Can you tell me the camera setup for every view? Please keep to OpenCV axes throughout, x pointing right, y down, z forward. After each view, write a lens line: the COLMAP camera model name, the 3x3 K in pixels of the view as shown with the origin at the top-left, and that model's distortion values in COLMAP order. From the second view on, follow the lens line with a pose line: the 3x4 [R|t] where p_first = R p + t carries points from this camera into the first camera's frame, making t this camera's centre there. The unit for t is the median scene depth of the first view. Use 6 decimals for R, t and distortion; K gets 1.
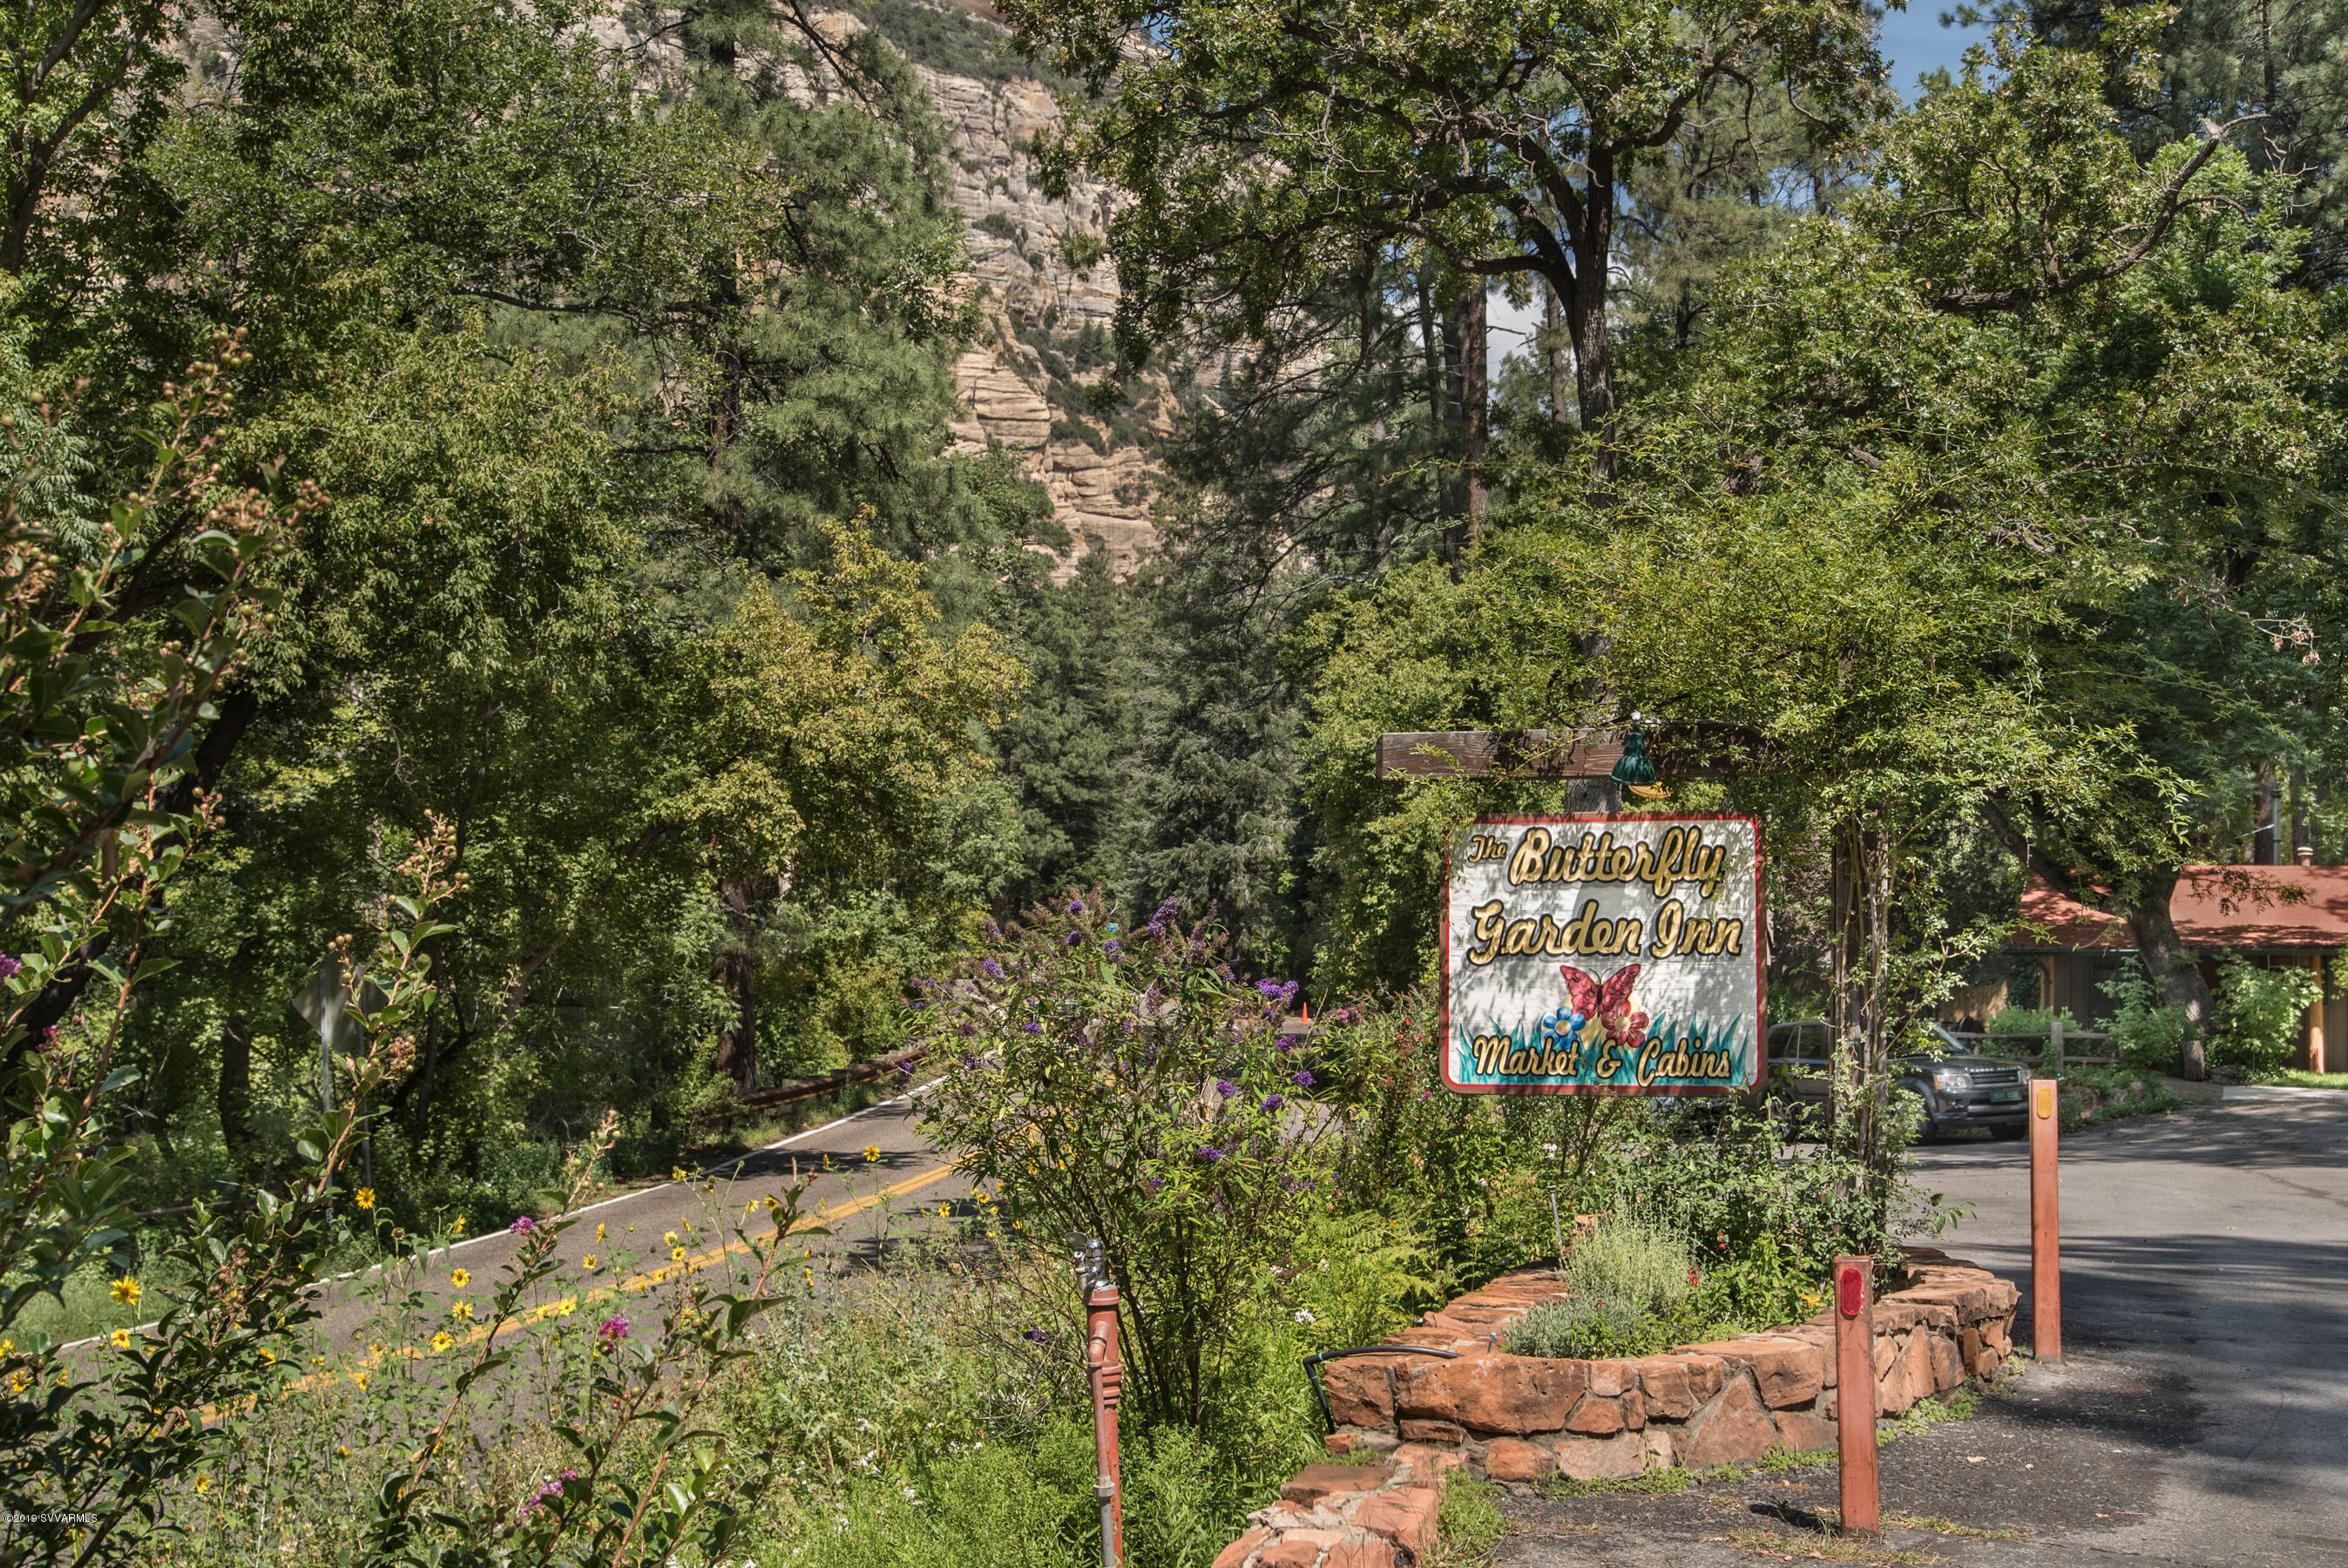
lens RADIAL K [[2755.9, 0, 1174.0], [0, 2755.9, 784.0], [0, 0, 1]] dist [0.019744, 0.025376]
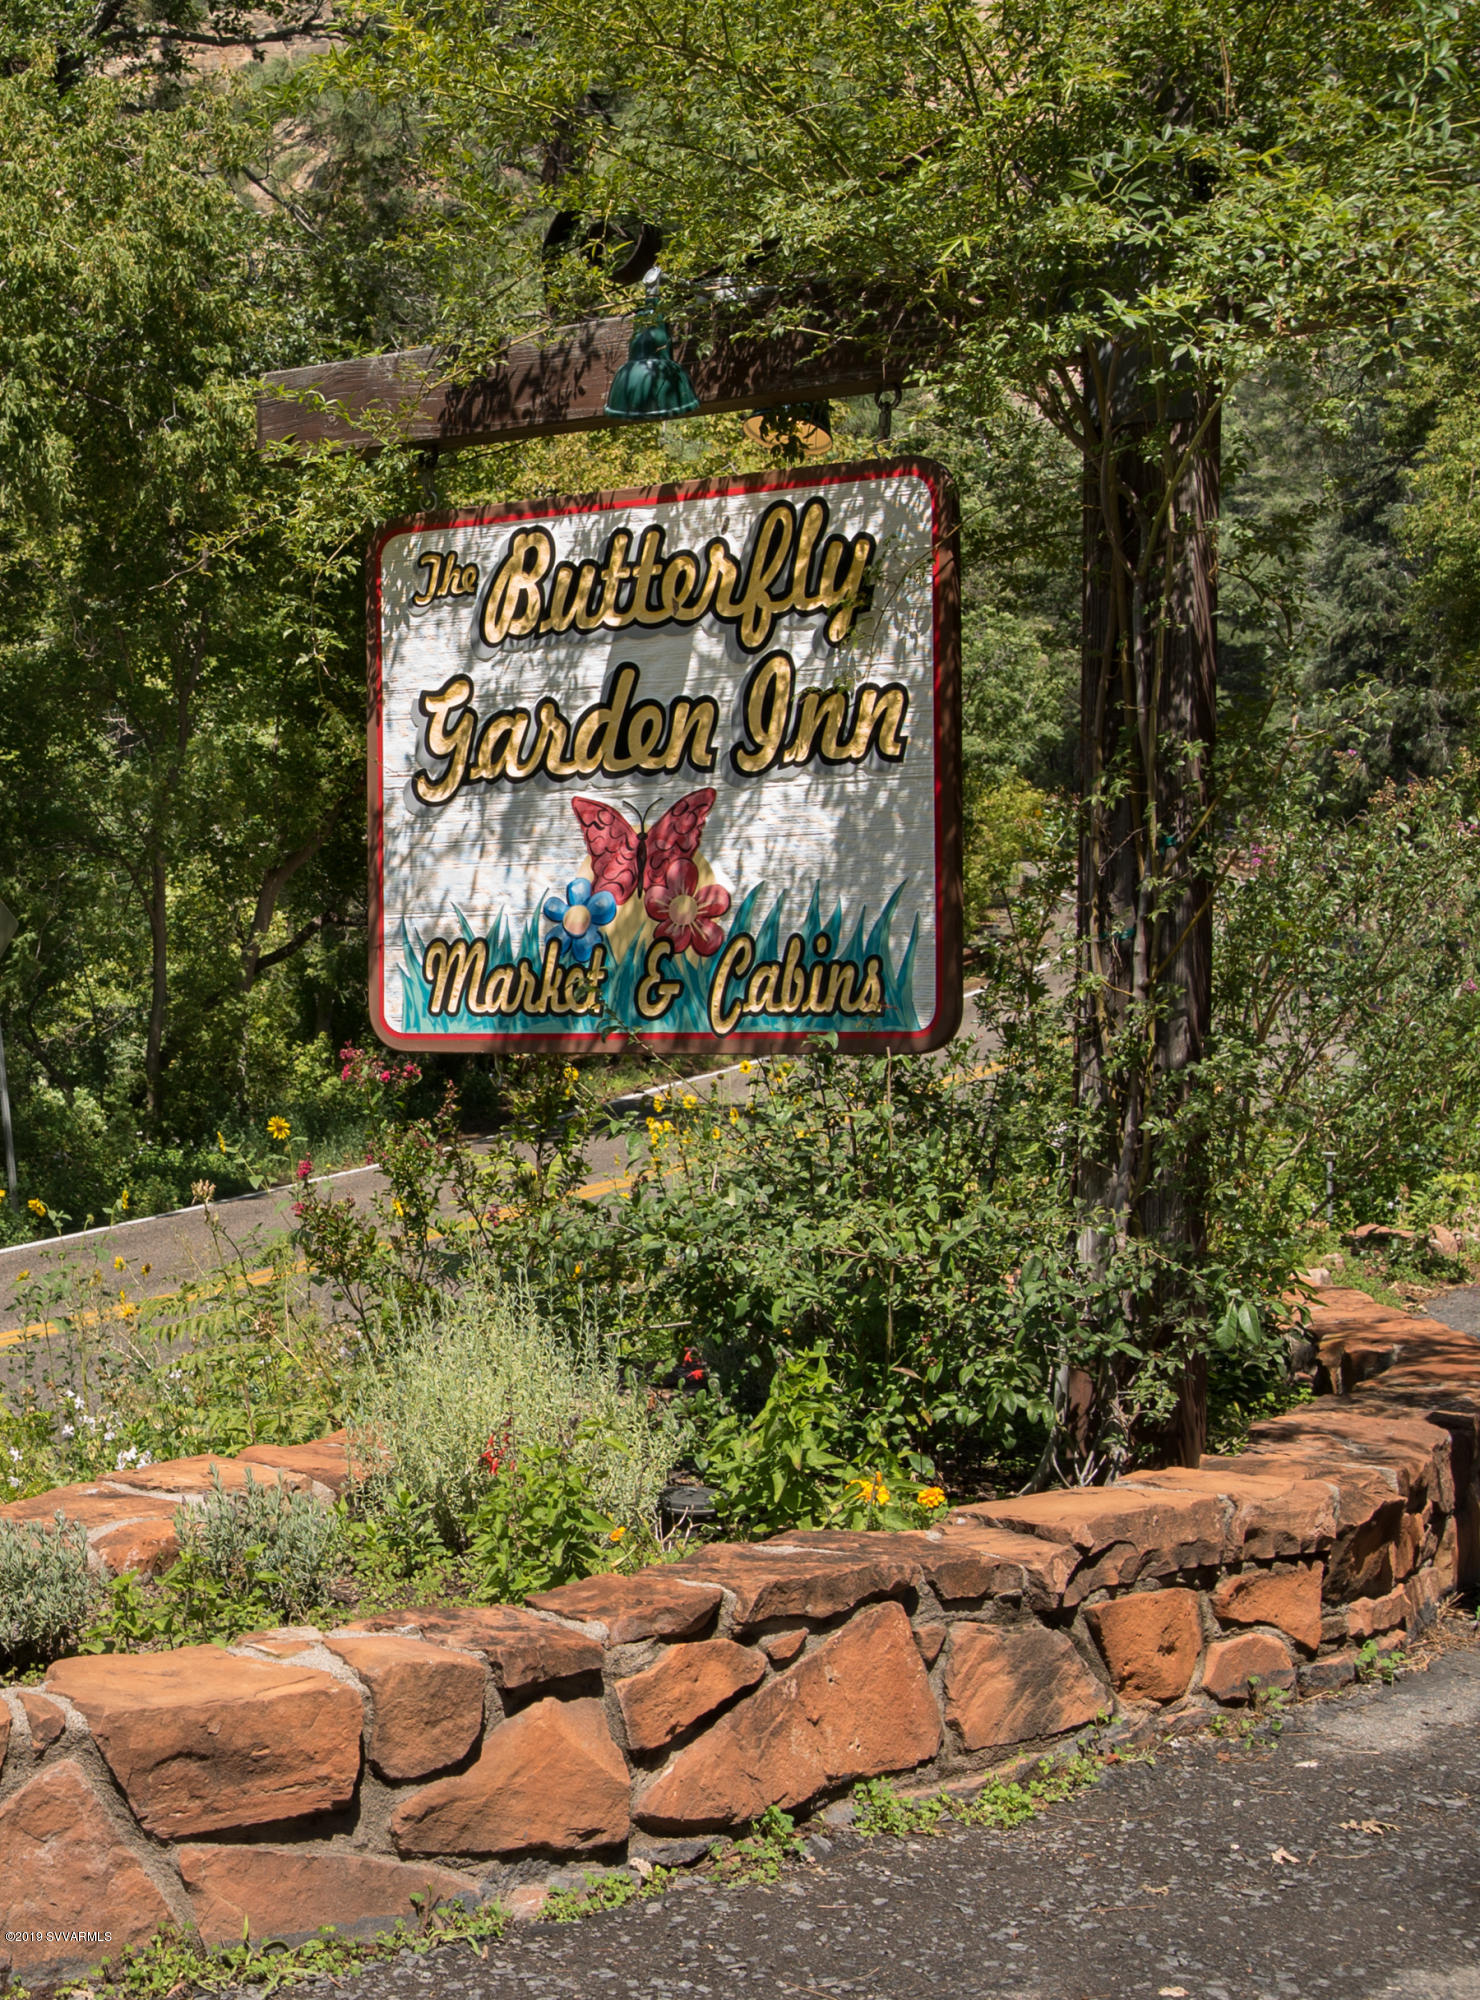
lens RADIAL K [[2705.5, 0, 740.0], [0, 2705.5, 1000.0], [0, 0, 1]] dist [-0.011710, 0.050239]
pose [[0.907171, -0.013735, -0.420538, 0.375612], [0.059563, 0.993594, 0.096036, 0.056687], [0.416525, -0.112169, 0.902178, 0.559653]]
